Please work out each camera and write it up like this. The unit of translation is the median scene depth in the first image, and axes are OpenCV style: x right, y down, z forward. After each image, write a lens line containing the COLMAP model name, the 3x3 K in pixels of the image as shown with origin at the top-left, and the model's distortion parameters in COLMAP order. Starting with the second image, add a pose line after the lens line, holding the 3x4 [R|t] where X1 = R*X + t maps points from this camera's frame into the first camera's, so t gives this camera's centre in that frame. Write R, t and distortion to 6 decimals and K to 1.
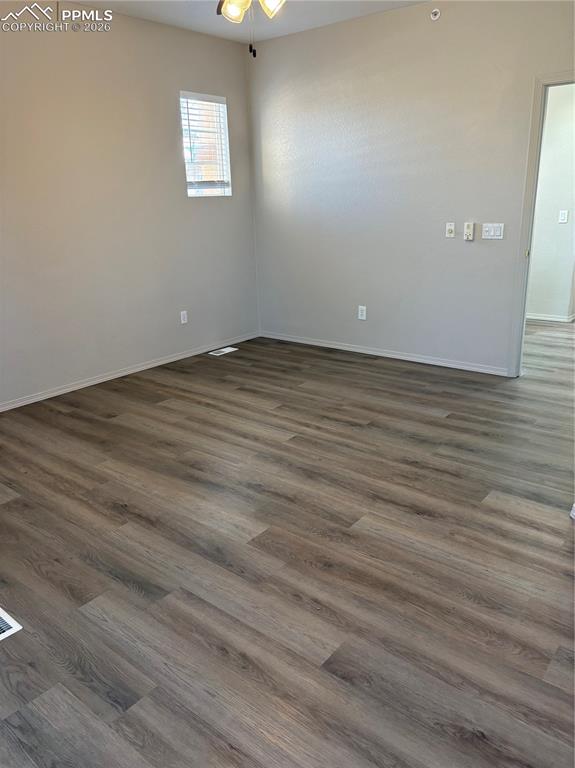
lens RADIAL K [[581.6, 0, 295.2], [0, 581.6, 381.1], [0, 0, 1]] dist [0.009616, -0.001908]
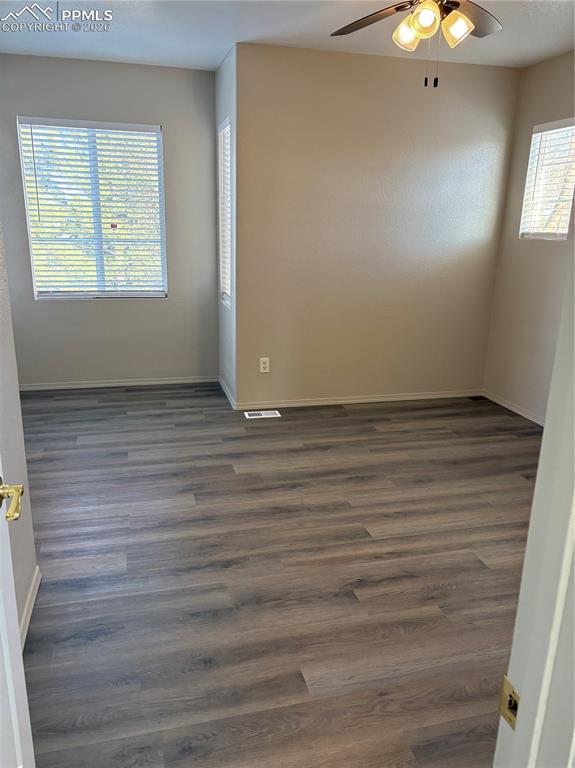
lens RADIAL K [[581.6, 0, 290.6], [0, 581.6, 385.5], [0, 0, 1]] dist [0.009616, -0.001908]
pose [[-0.591796, 0.244056, -0.768254, 0.731733], [-0.248627, 0.851334, 0.461969, -0.497528], [0.766787, 0.464400, -0.443137, 1.305864]]
